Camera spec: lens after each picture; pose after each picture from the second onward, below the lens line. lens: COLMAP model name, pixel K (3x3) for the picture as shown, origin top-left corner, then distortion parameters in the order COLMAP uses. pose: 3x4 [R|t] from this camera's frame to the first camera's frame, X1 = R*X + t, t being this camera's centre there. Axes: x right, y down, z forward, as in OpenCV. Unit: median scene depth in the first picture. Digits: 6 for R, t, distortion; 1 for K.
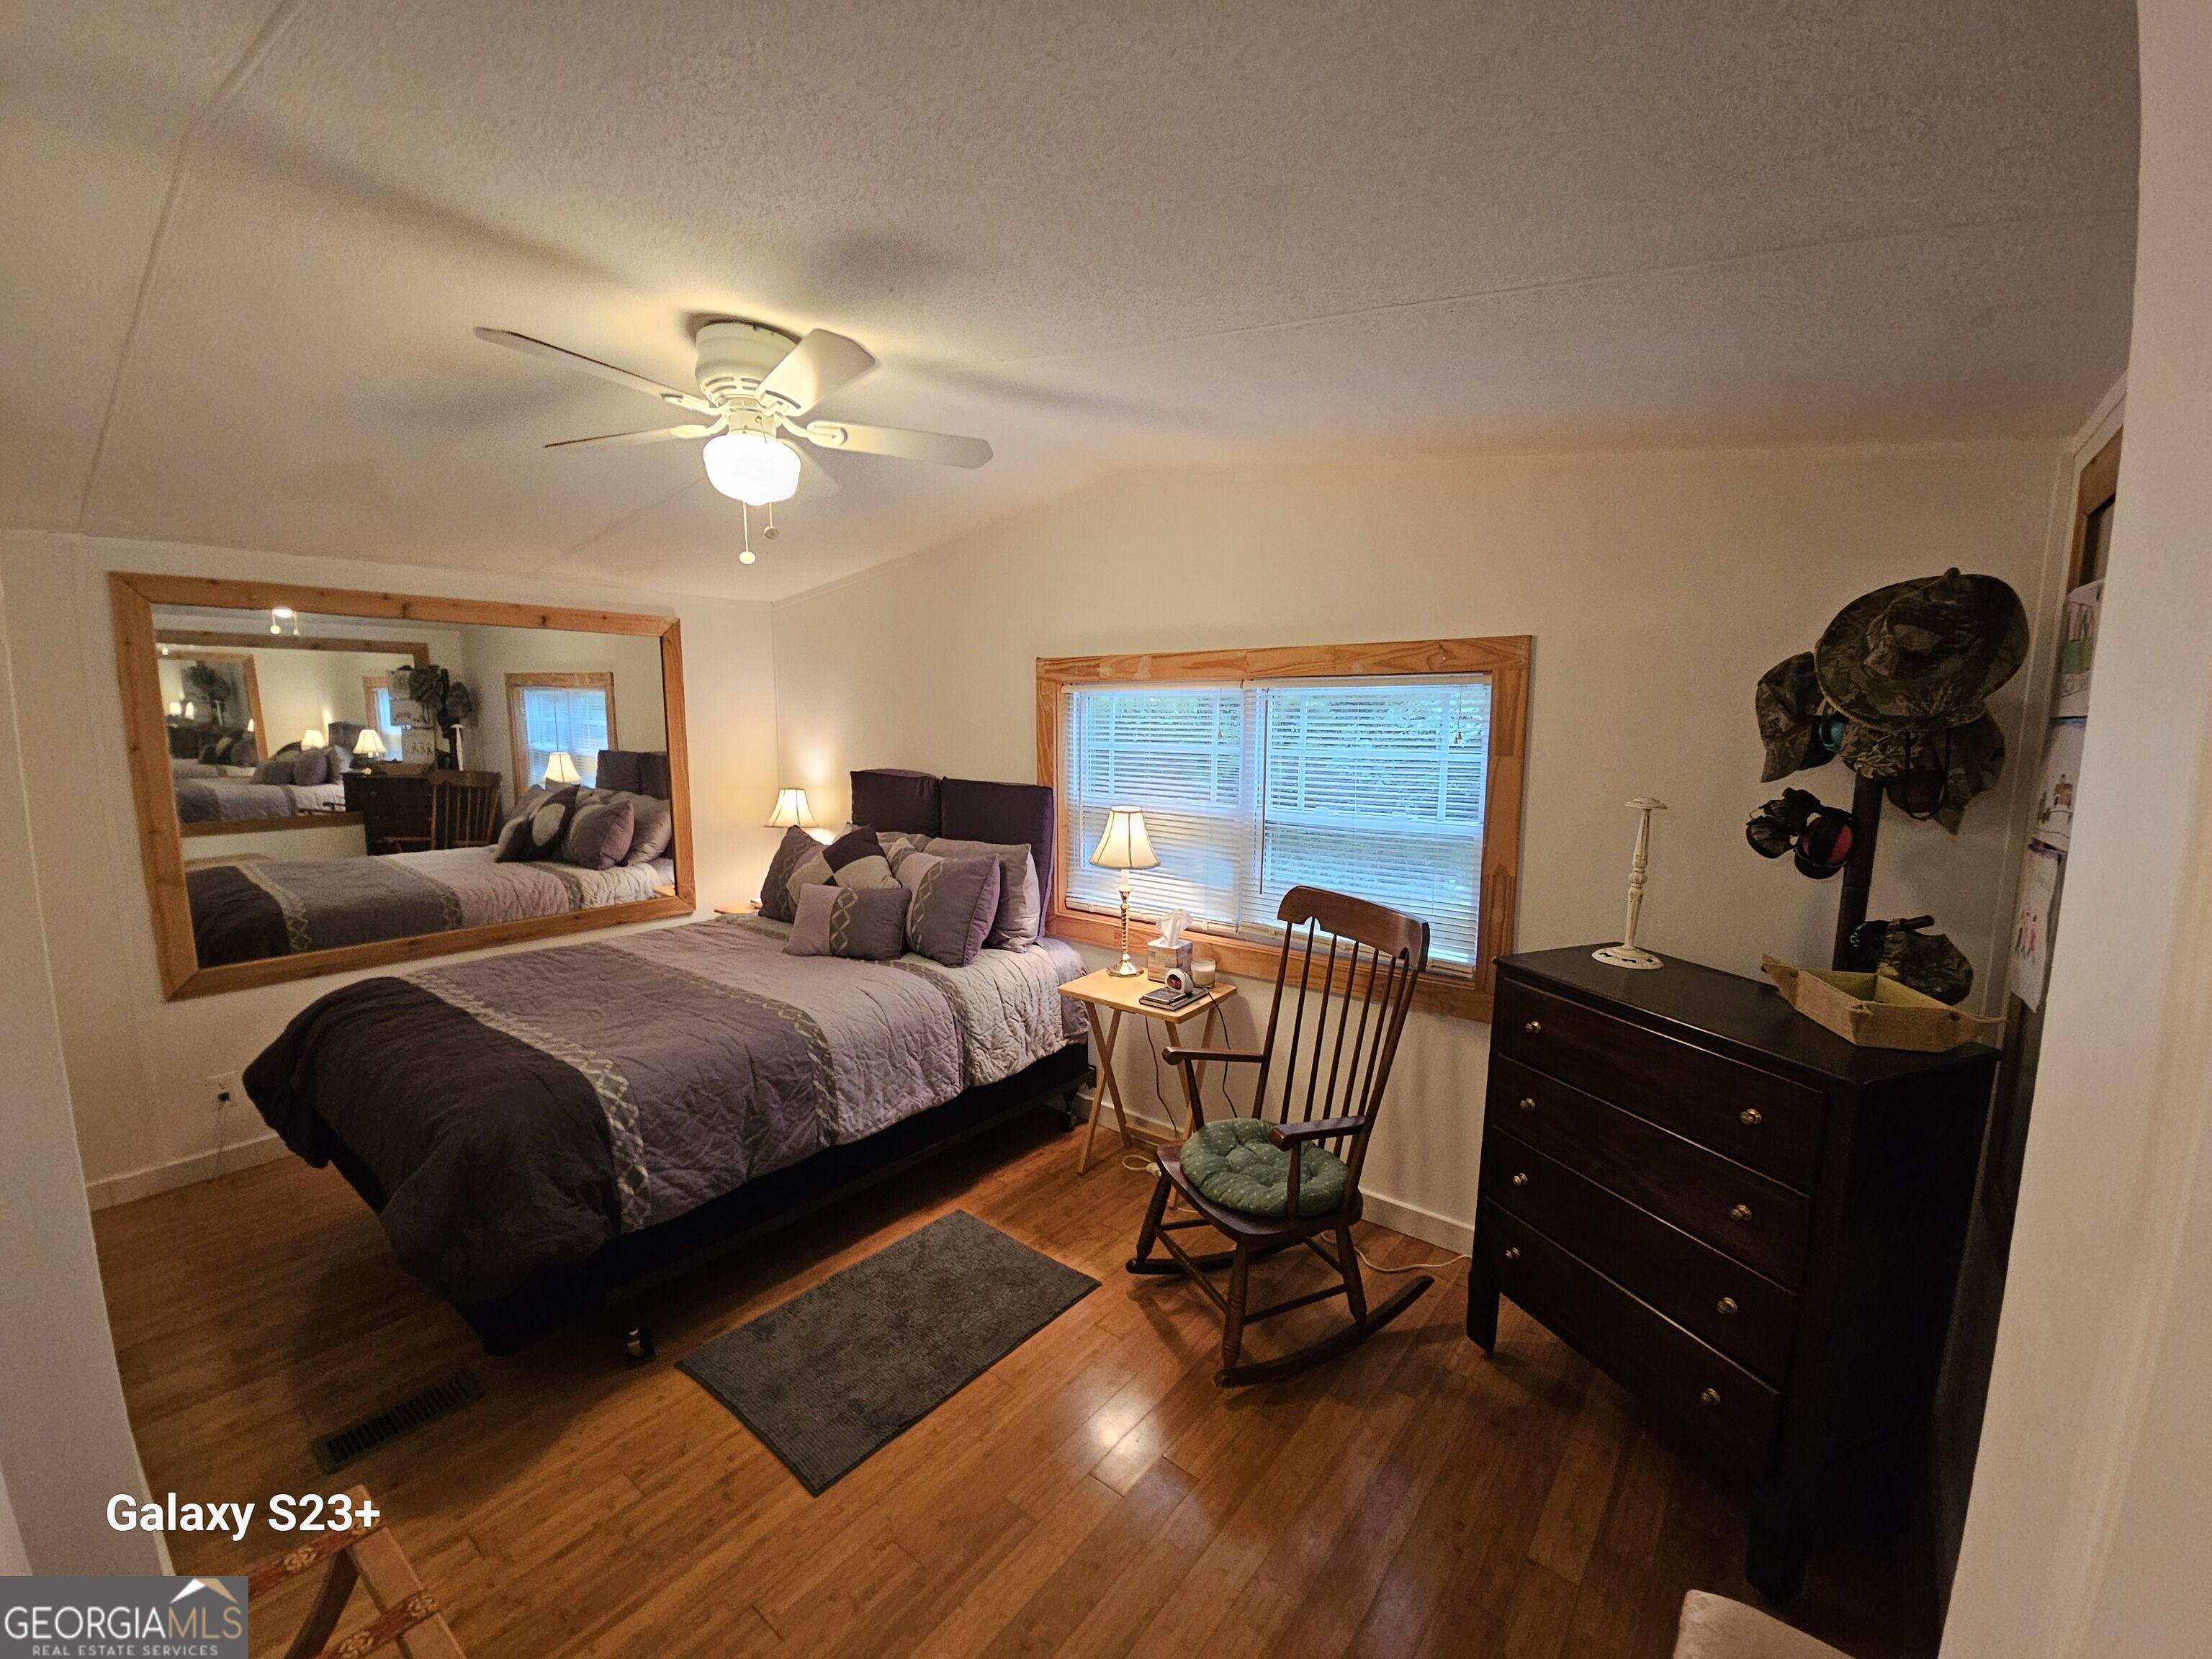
lens RADIAL K [[906.4, 0, 1106.0], [0, 906.4, 829.5], [0, 0, 1]] dist [0.008364, -0.005624]
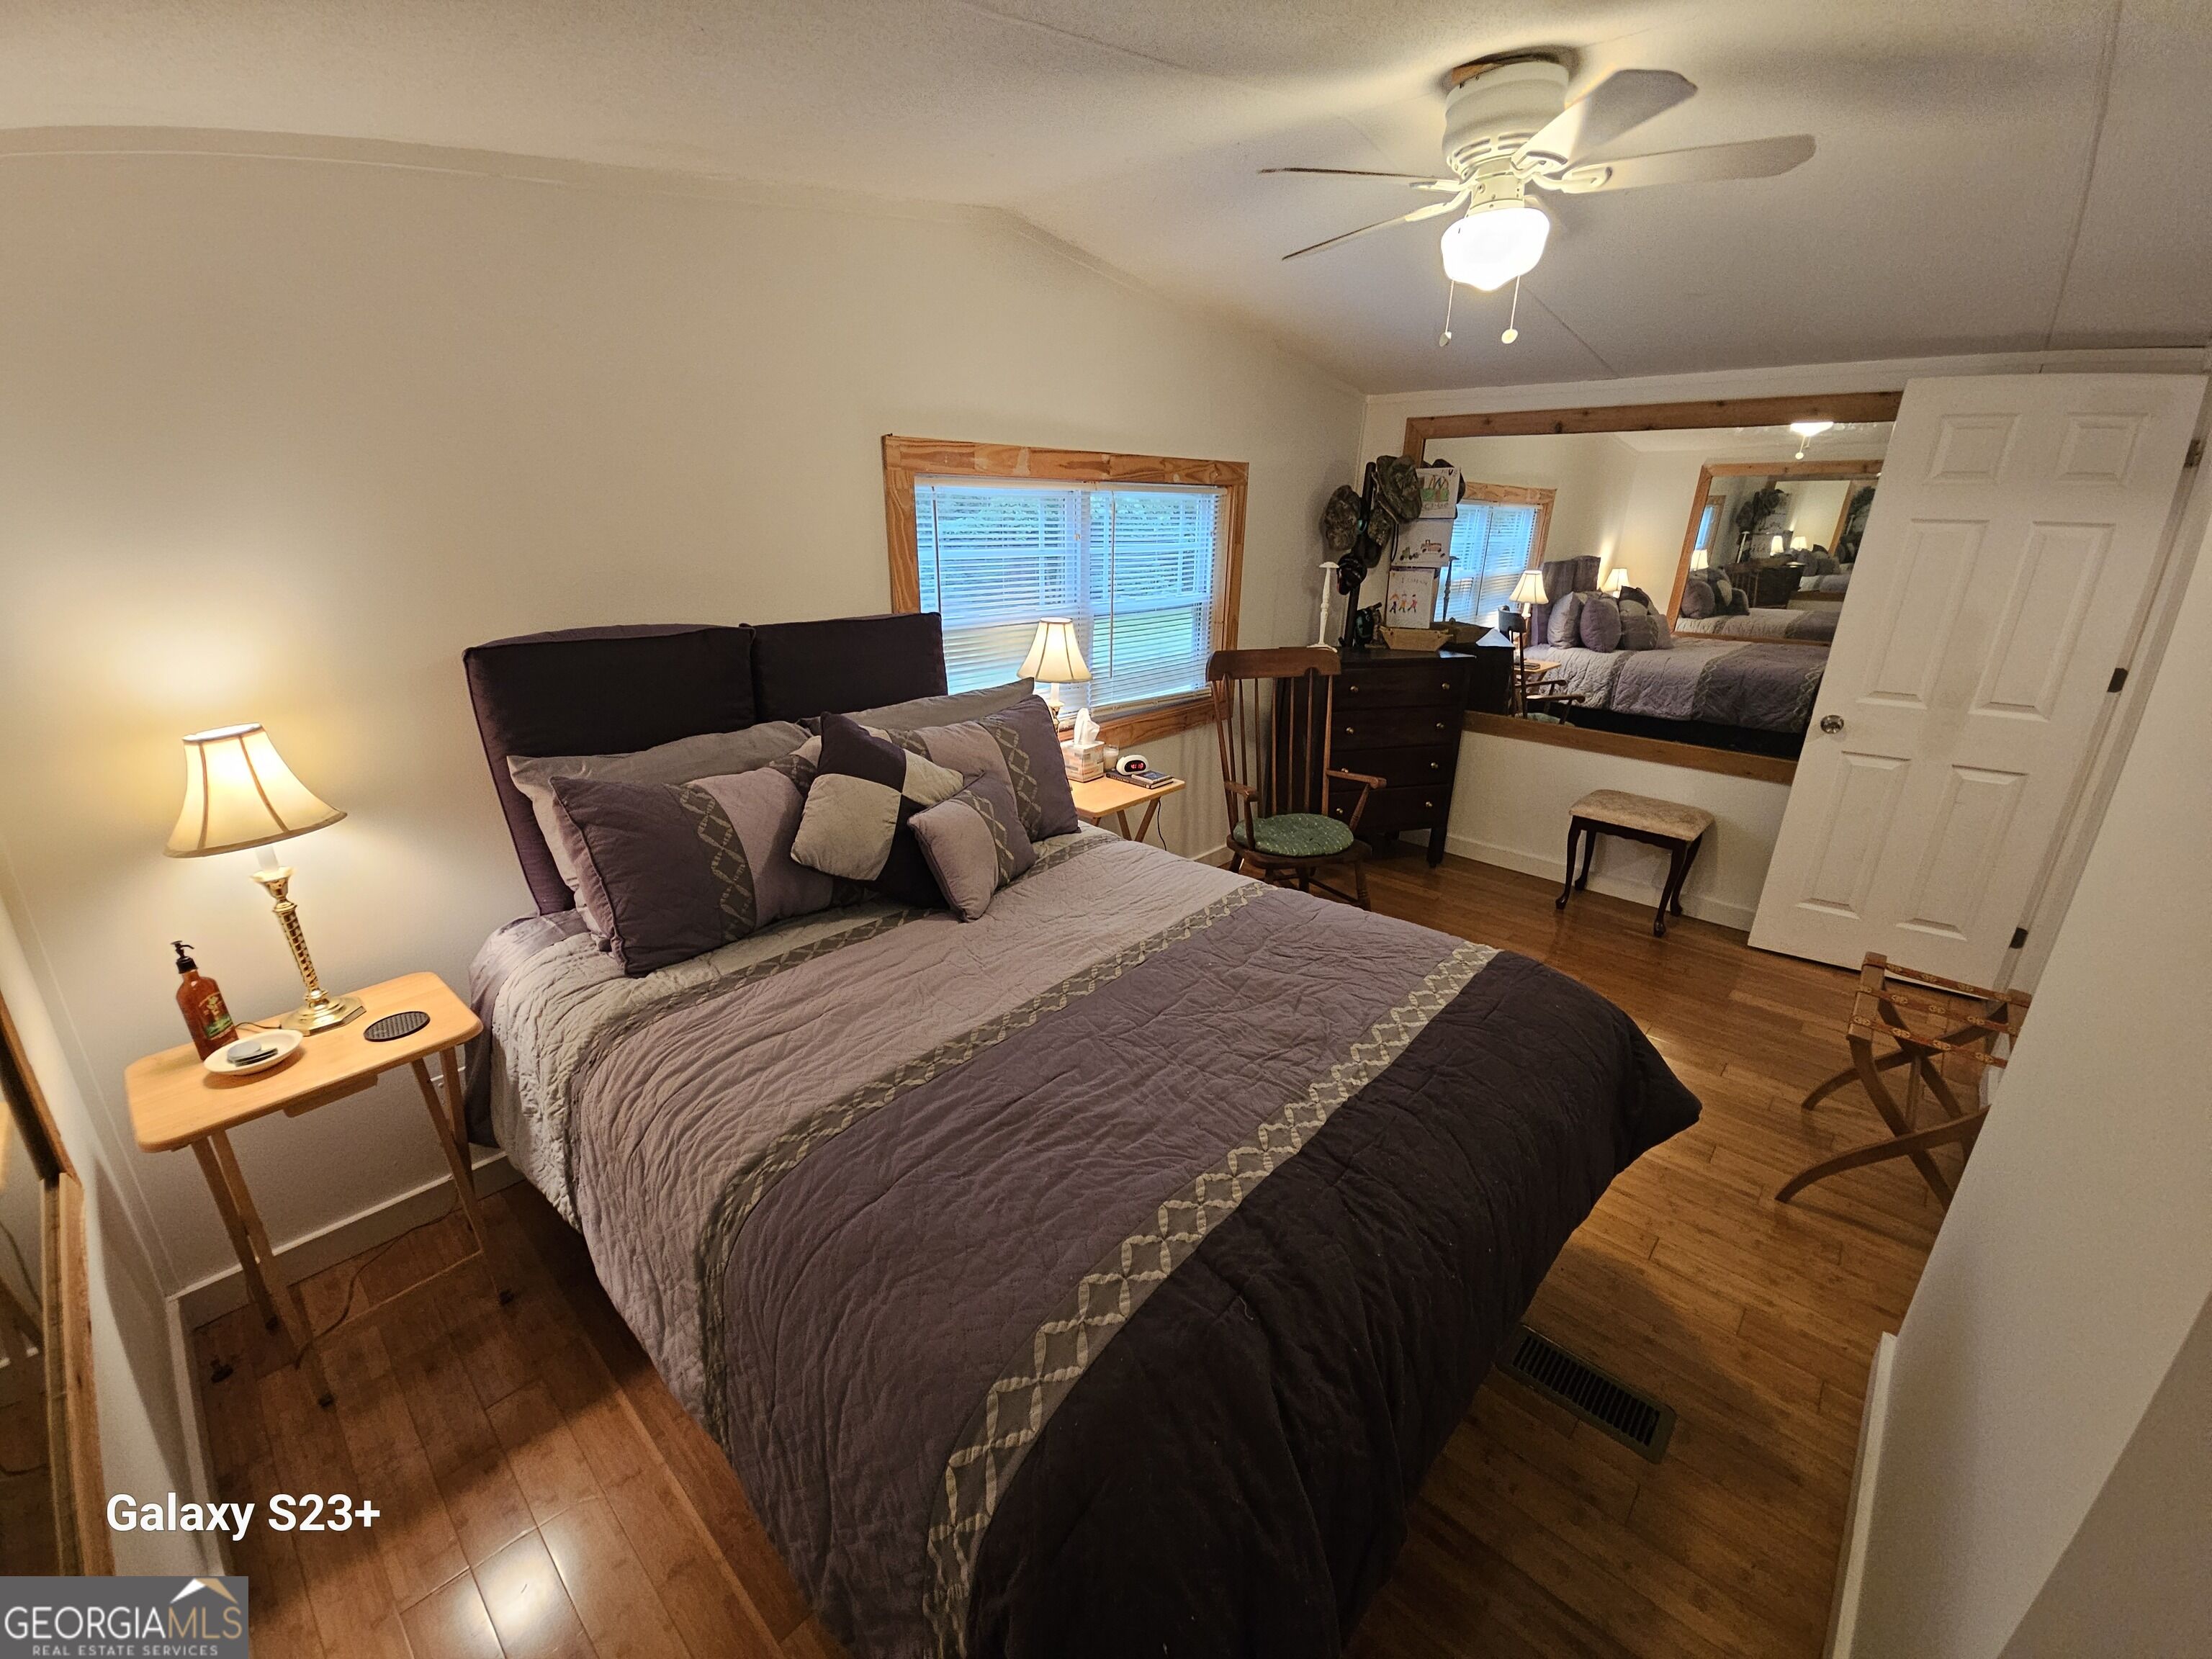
lens RADIAL K [[906.4, 0, 1106.0], [0, 906.4, 829.5], [0, 0, 1]] dist [0.008364, -0.005624]
pose [[0.081005, -0.340228, 0.936847, -0.970795], [0.108427, 0.937366, 0.331041, -0.130552], [-0.990799, 0.074763, 0.112821, 0.876382]]
